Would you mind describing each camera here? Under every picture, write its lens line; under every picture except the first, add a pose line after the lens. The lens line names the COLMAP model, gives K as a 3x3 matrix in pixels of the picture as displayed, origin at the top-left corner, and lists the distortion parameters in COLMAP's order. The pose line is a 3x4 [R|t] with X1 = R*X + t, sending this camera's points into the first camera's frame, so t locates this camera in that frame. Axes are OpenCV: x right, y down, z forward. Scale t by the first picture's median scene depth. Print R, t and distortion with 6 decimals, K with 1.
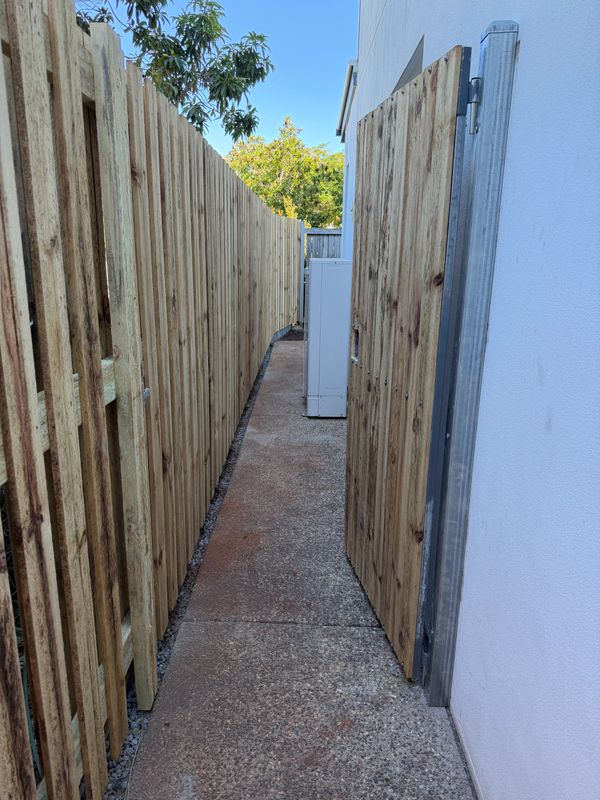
lens RADIAL K [[597.8, 0, 300.0], [0, 597.8, 400.0], [0, 0, 1]] dist [0.011504, -0.009088]
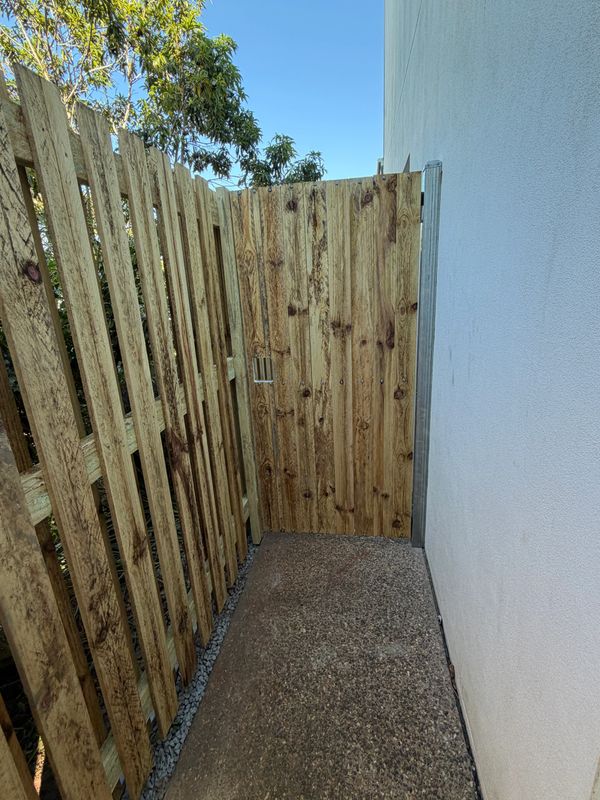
lens RADIAL K [[424.2, 0, 300.0], [0, 424.2, 400.0], [0, 0, 1]] dist [-0.001291, 0.000122]
pose [[0.986787, -0.026019, -0.159923, 0.114803], [0.030687, 0.999170, 0.026784, 0.038914], [0.159093, -0.031337, 0.986766, -0.315114]]
